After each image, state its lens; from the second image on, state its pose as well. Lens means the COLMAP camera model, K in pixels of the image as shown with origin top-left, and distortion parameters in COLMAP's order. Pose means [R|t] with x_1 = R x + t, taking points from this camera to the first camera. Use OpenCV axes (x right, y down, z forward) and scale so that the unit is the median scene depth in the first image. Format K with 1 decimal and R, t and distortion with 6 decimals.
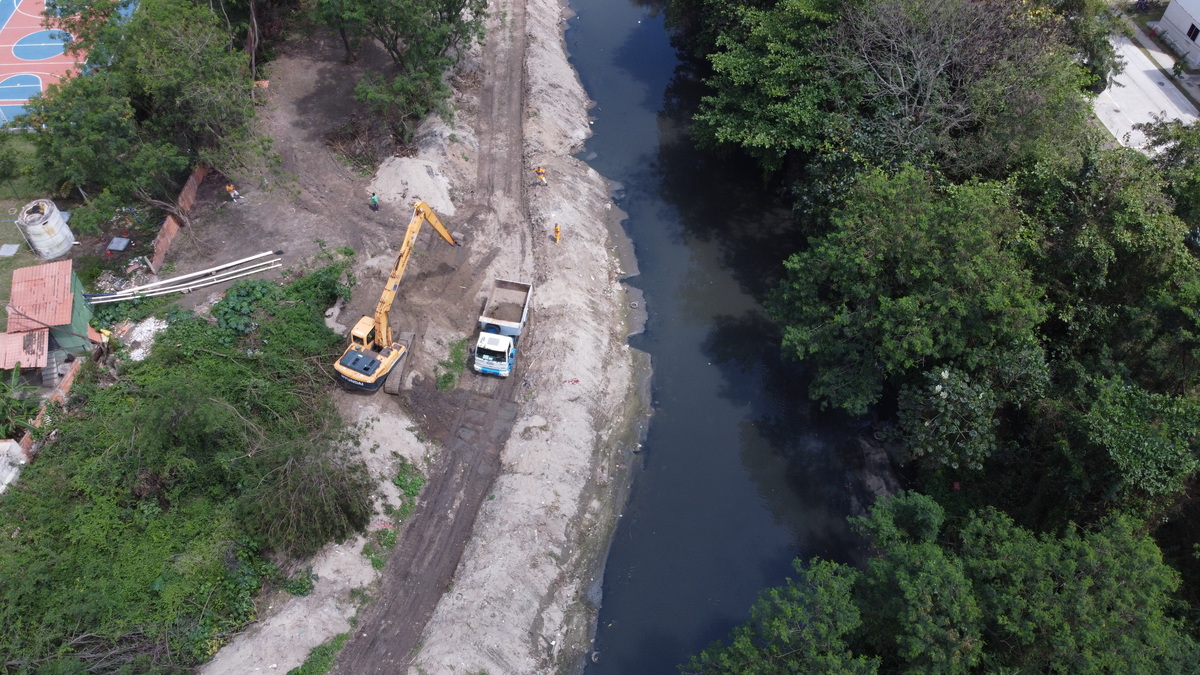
lens RADIAL K [[911.5, 0, 590.9], [0, 911.5, 330.6], [0, 0, 1]] dist [0.001319, -0.007622]
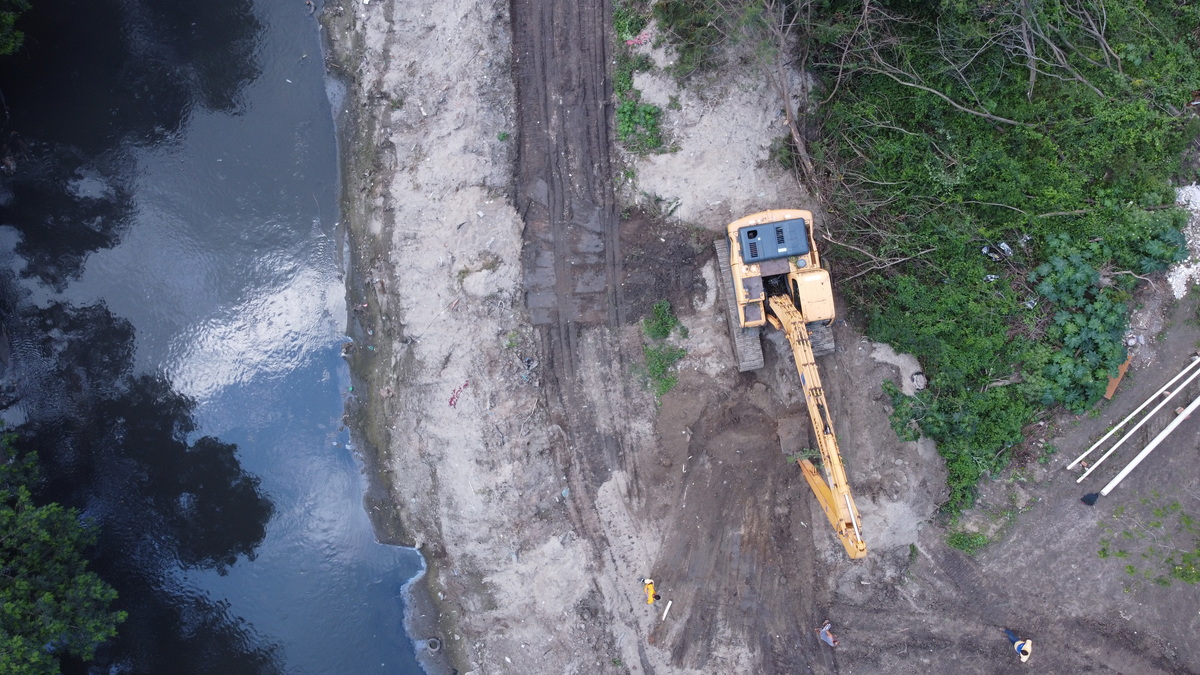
lens RADIAL K [[911.5, 0, 590.9], [0, 911.5, 330.6], [0, 0, 1]] dist [0.001319, -0.007622]
pose [[-0.954027, 0.299547, -0.010155, -0.110042], [-0.231671, -0.715505, 0.659076, -0.322851], [0.190158, 0.631129, 0.752008, 0.562957]]
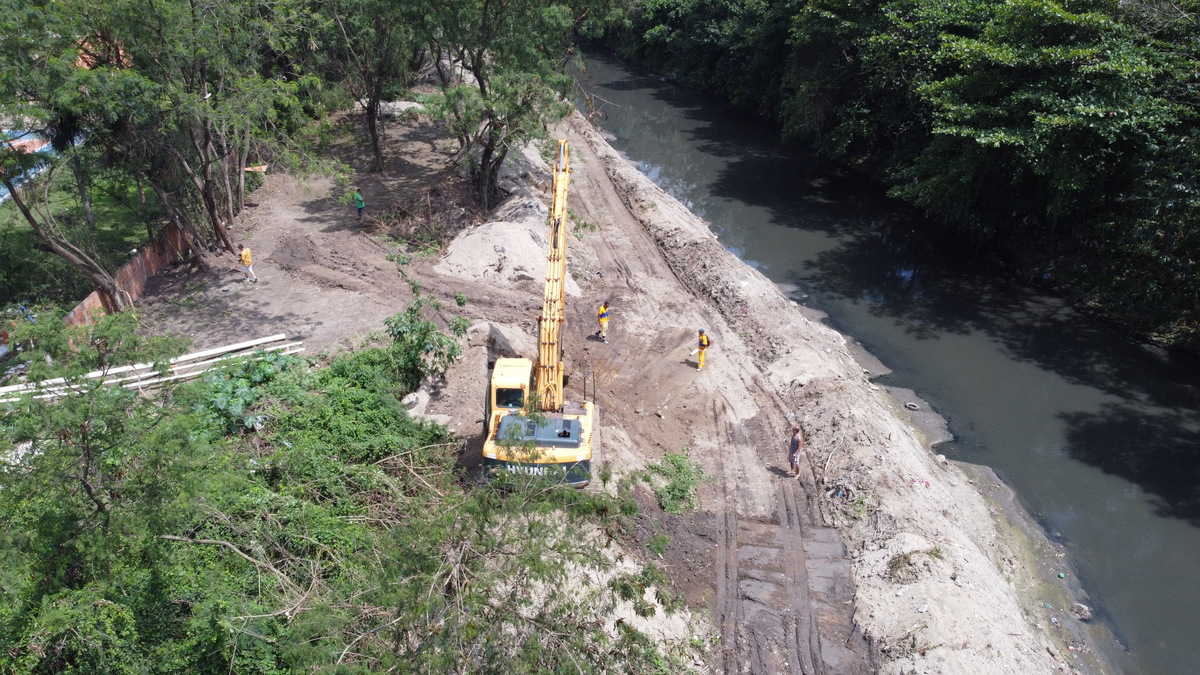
lens RADIAL K [[912.3, 0, 590.7], [0, 912.3, 331.2], [0, 0, 1]] dist [-0.007165, 0.002123]
pose [[0.993043, -0.057882, 0.102545, -0.248034], [0.093898, 0.914742, -0.392977, 0.160227], [-0.071056, 0.399871, 0.913813, 0.539384]]
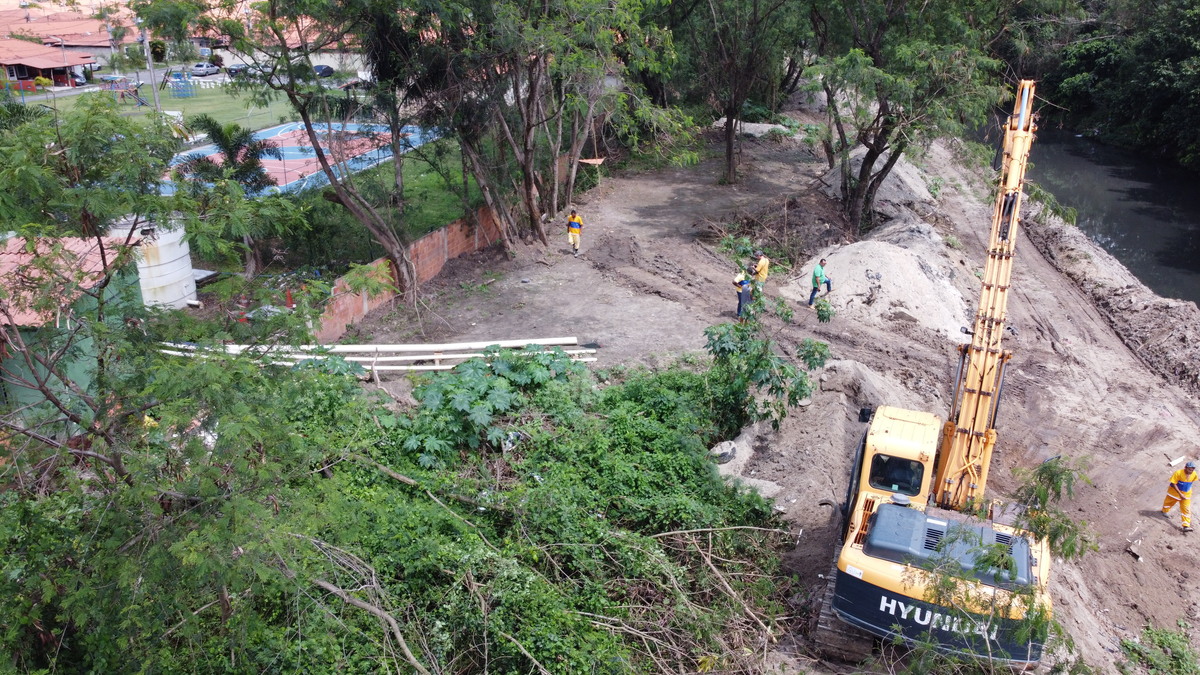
lens RADIAL K [[912.9, 0, 585.2], [0, 912.9, 329.2], [0, 0, 1]] dist [-0.011983, 0.000640]
pose [[0.962819, 0.089742, -0.254808, -0.265388], [-0.198648, 0.874414, -0.442651, 0.106509], [0.183083, 0.476810, 0.859729, 0.706075]]
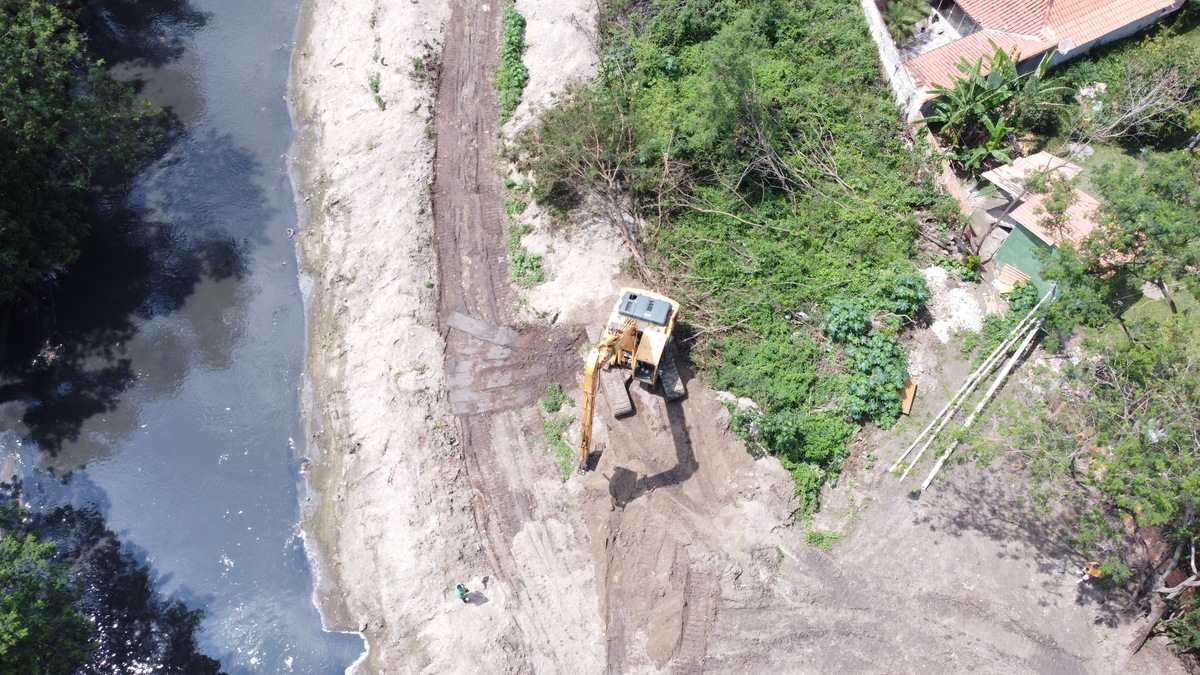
lens RADIAL K [[911.5, 0, 590.9], [0, 911.5, 330.6], [0, 0, 1]] dist [0.001319, -0.007622]
pose [[-0.921900, 0.345253, -0.175789, -0.076813], [-0.292532, -0.322820, 0.900118, -0.605380], [0.254020, 0.881242, 0.398605, 0.669189]]
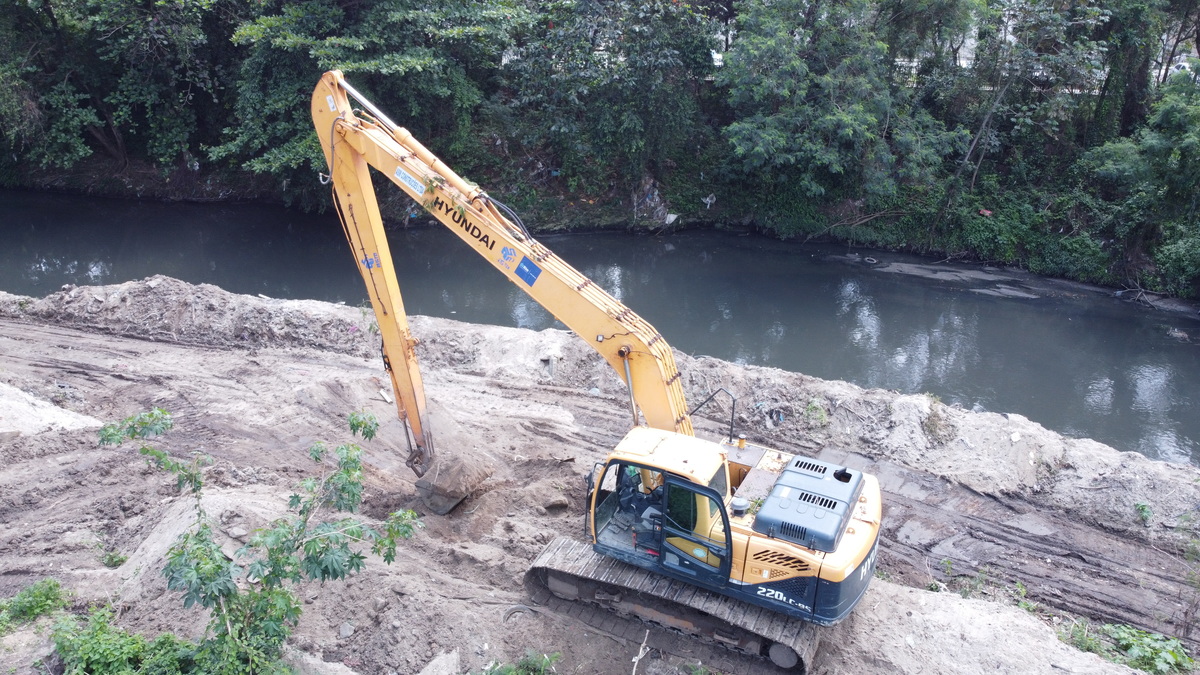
lens RADIAL K [[912.3, 0, 590.7], [0, 912.3, 331.2], [0, 0, 1]] dist [-0.007165, 0.002123]
pose [[0.317376, -0.390240, 0.864283, -0.442567], [0.708781, 0.703106, 0.057192, -0.051924], [-0.630001, 0.594436, 0.499744, 0.833278]]
